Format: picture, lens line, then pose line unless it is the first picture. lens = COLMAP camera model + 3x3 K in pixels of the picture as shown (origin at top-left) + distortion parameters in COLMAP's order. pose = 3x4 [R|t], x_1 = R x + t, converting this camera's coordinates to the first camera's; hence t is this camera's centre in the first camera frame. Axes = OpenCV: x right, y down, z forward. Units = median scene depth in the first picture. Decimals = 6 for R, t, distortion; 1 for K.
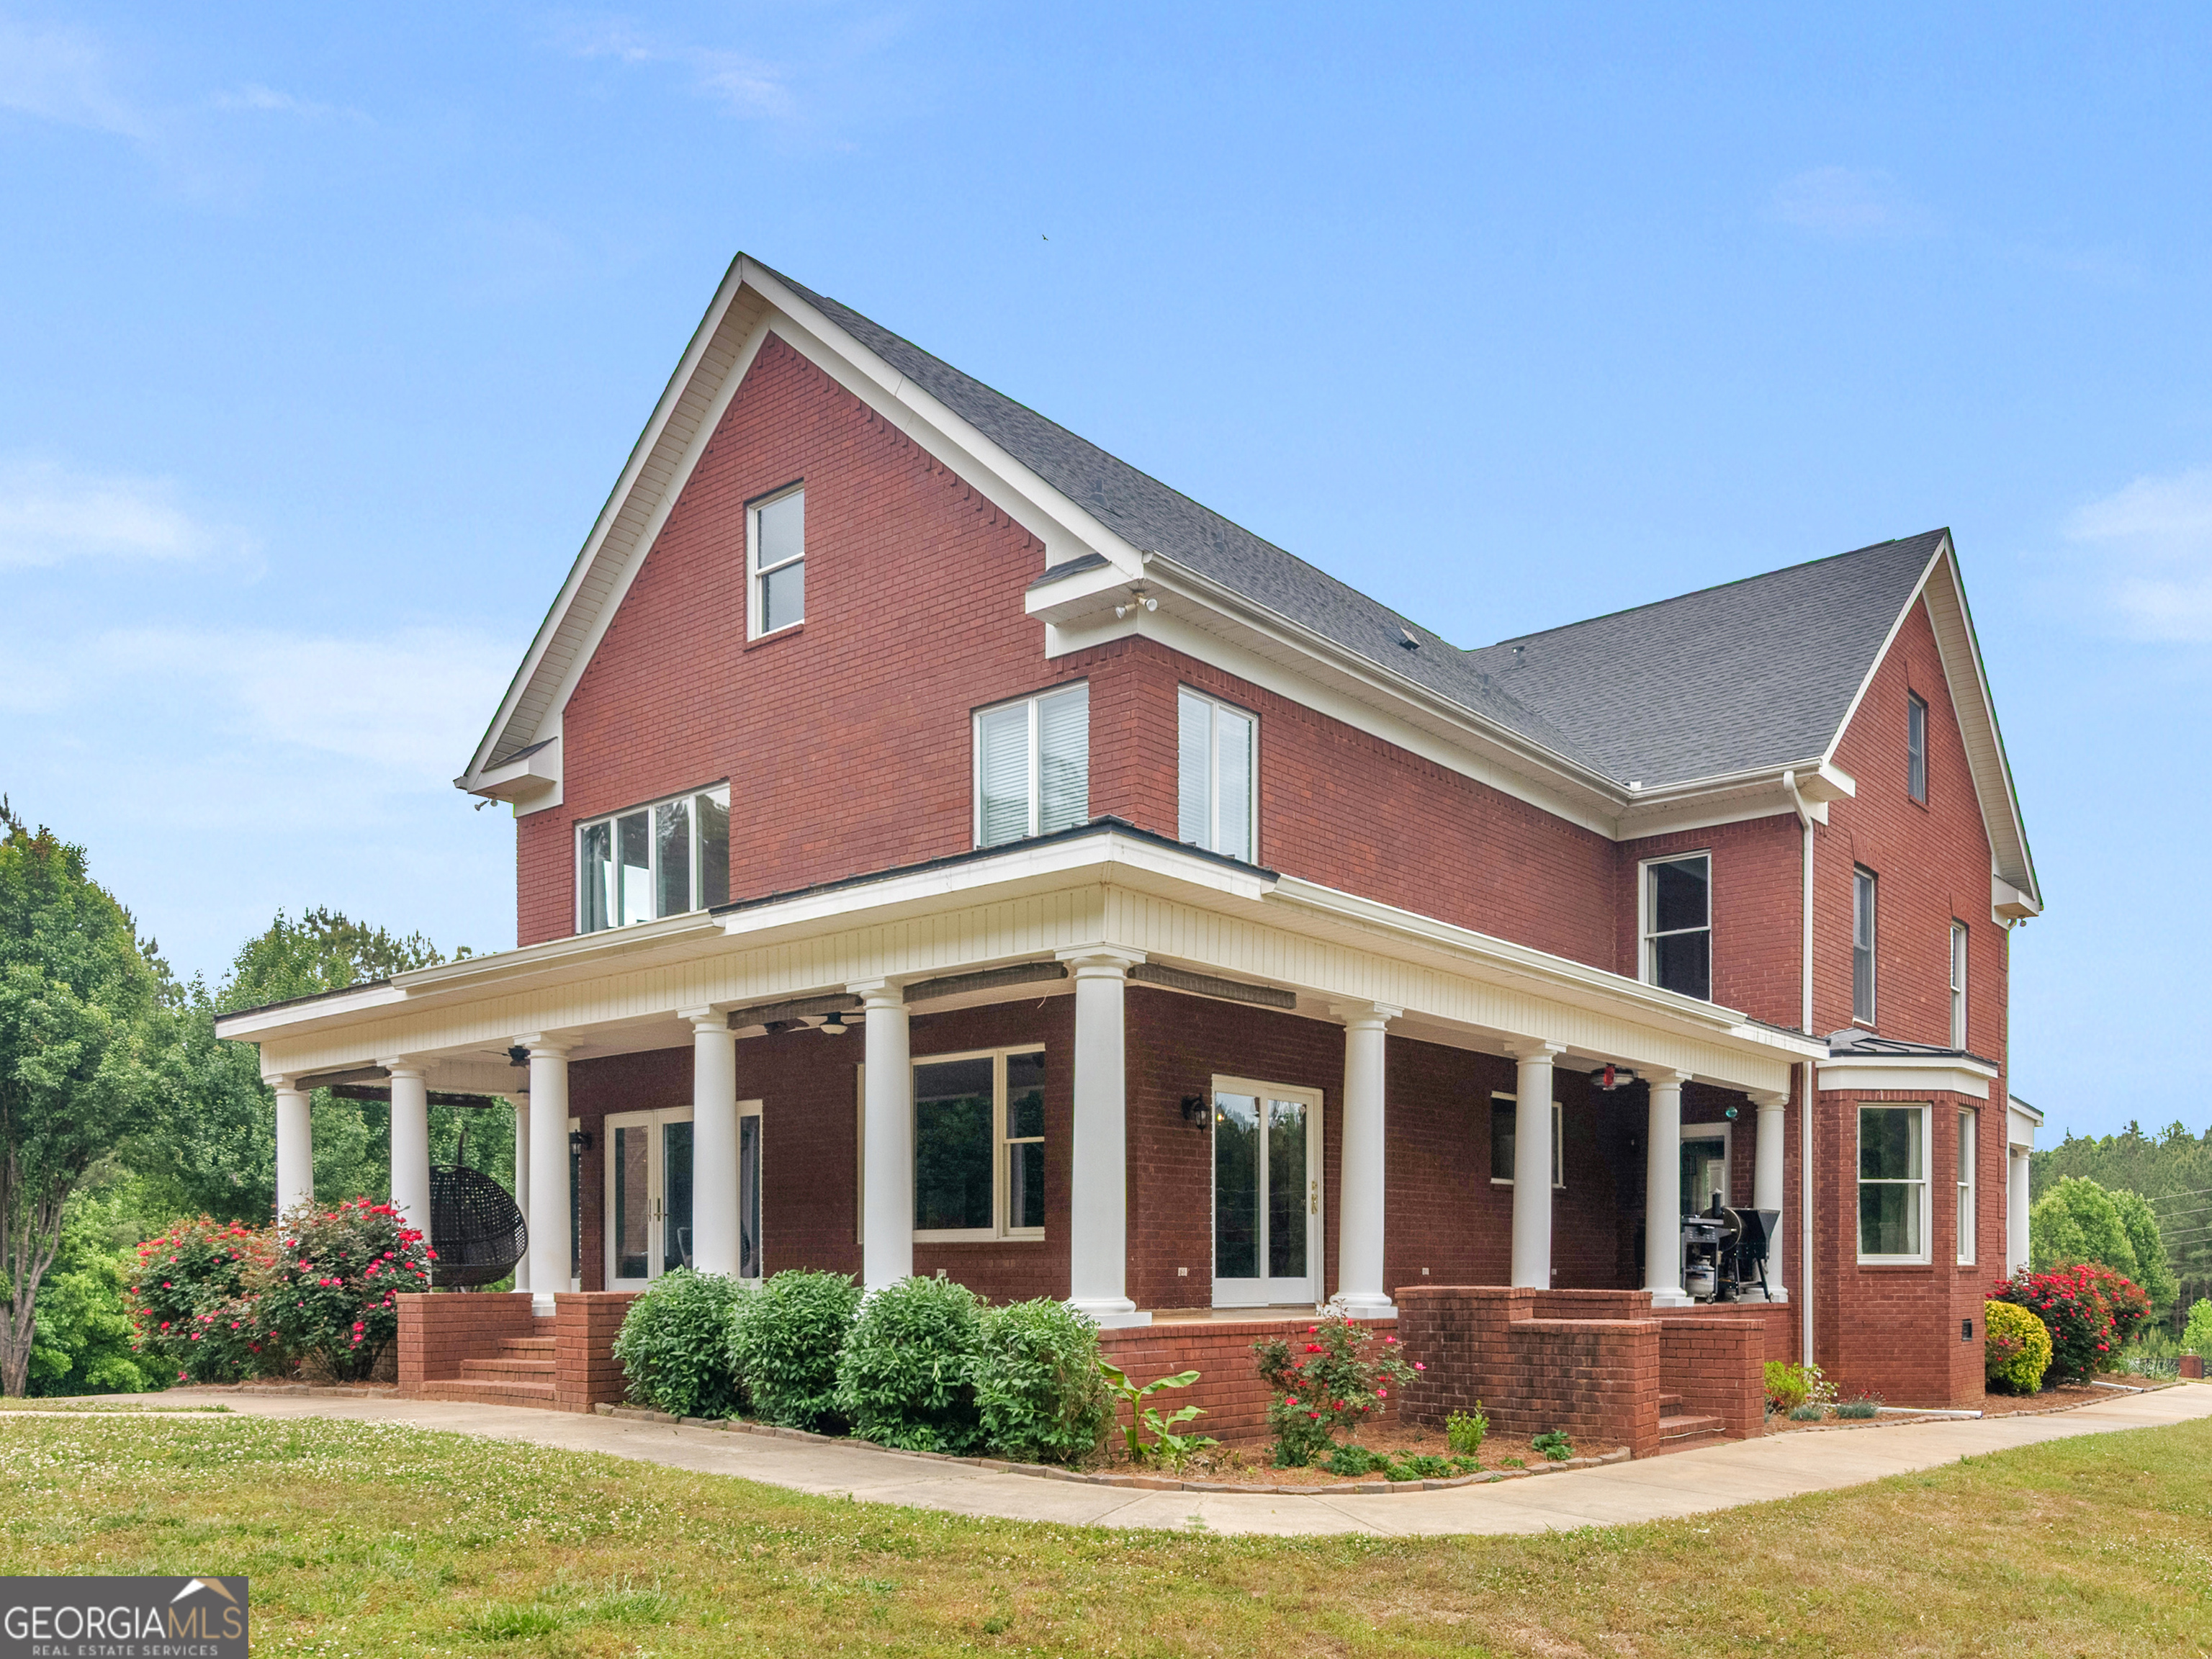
lens RADIAL K [[1291.3, 0, 1110.5], [0, 1291.3, 882.9], [0, 0, 1]] dist [0.000594, -0.000517]
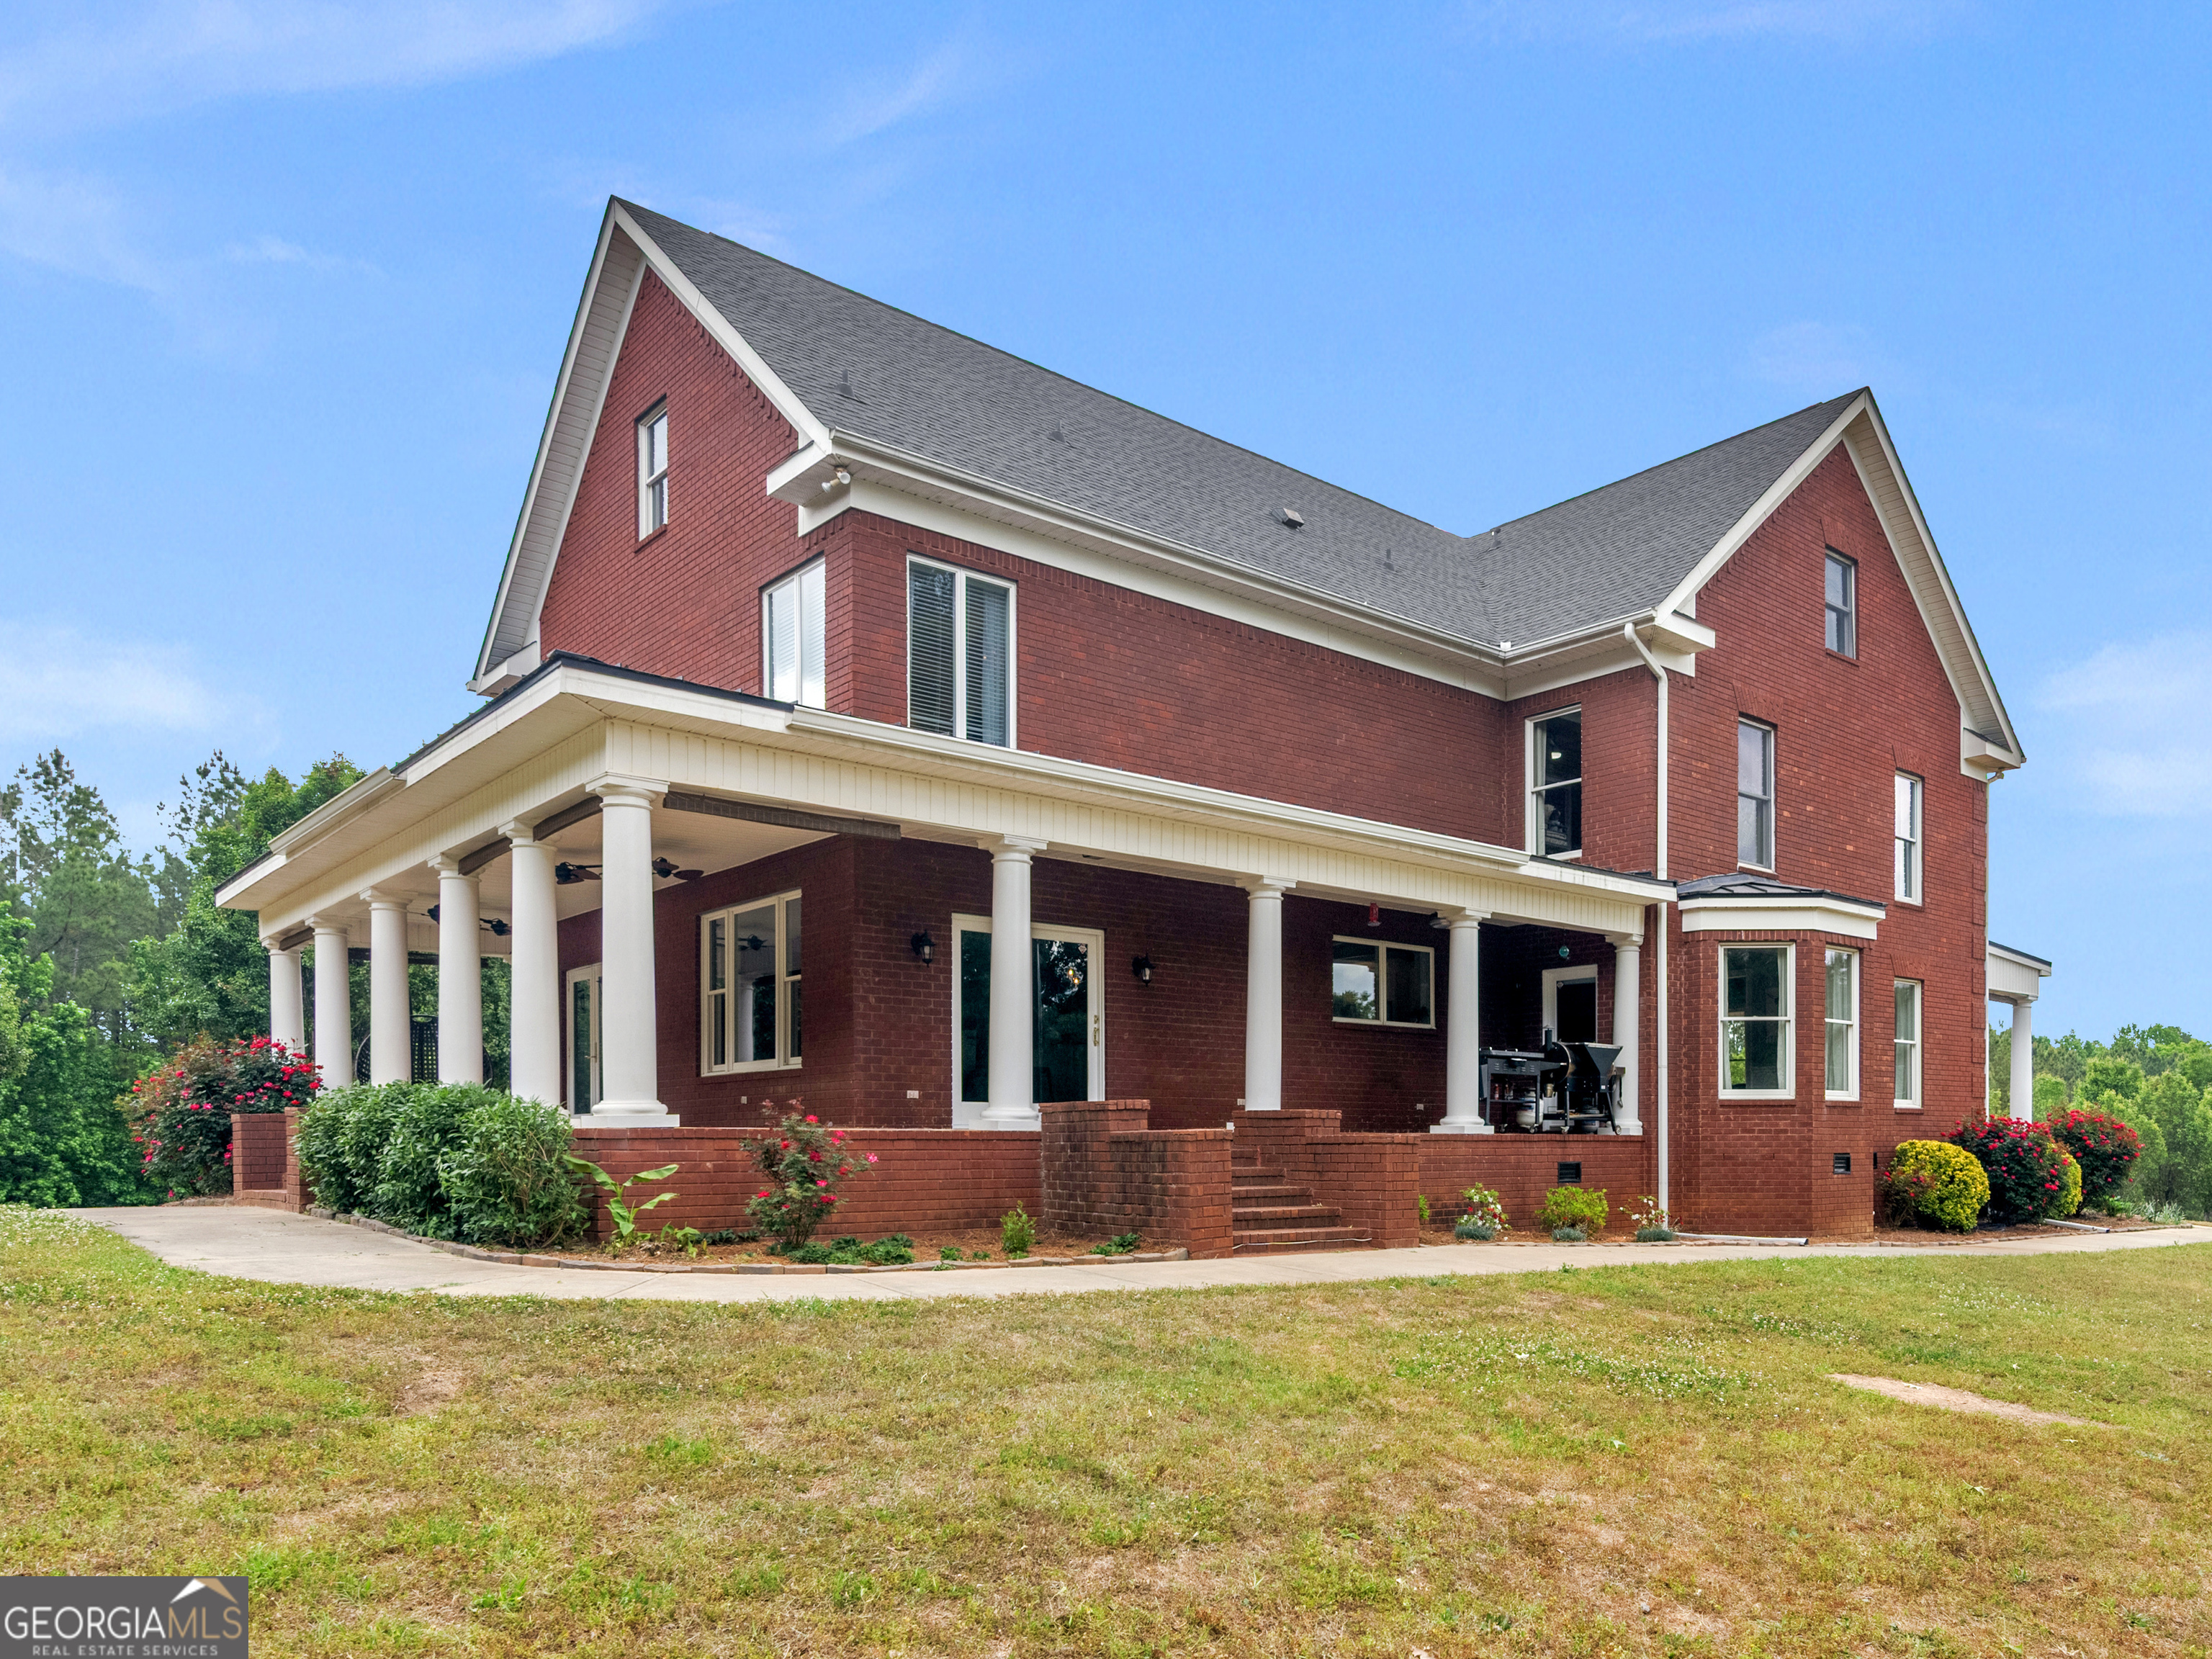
lens RADIAL K [[1169.7, 0, 1165.7], [0, 1169.7, 787.1], [0, 0, 1]] dist [0.000034, -0.000104]
pose [[0.995123, -0.028628, -0.094397, 0.242016], [0.029211, 0.999562, 0.004797, 0.029612], [0.094218, -0.007531, 0.995523, 0.029997]]
